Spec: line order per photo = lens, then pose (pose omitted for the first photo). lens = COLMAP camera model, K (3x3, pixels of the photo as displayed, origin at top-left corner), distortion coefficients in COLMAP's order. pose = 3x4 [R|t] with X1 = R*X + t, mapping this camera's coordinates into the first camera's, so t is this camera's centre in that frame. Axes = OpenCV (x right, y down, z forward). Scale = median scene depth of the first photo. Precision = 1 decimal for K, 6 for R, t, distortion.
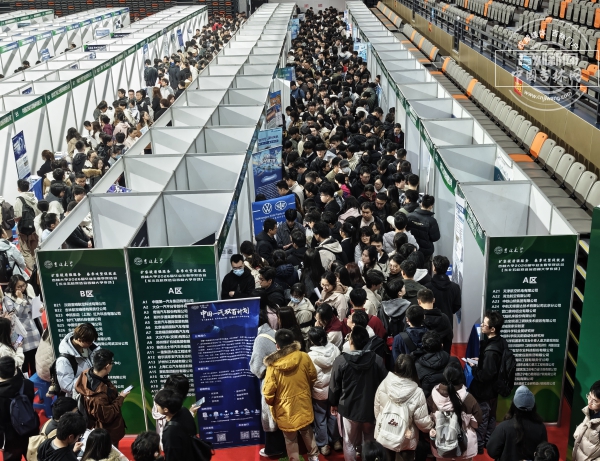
lens RADIAL K [[721.7, 0, 301.7], [0, 721.7, 232.3], [0, 0, 1]] dist [0.001456, 0.000000]
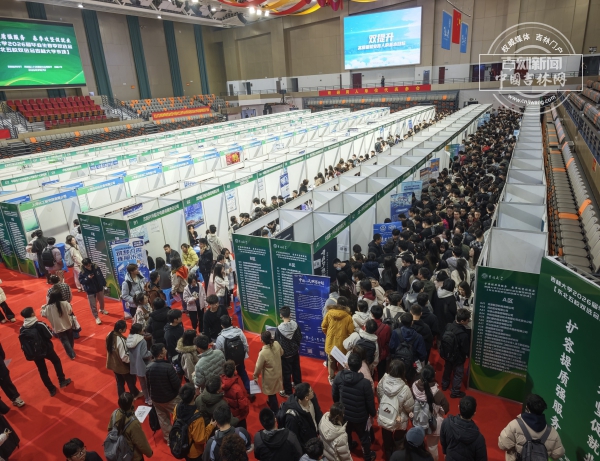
lens RADIAL K [[413.3, 0, 297.9], [0, 413.3, 229.2], [0, 0, 1]] dist [0.012475, -0.000457]
pose [[0.875878, 0.131726, -0.464204, 0.312634], [-0.137085, 0.990307, 0.022358, -0.034915], [0.462650, 0.044052, 0.885446, 0.066890]]
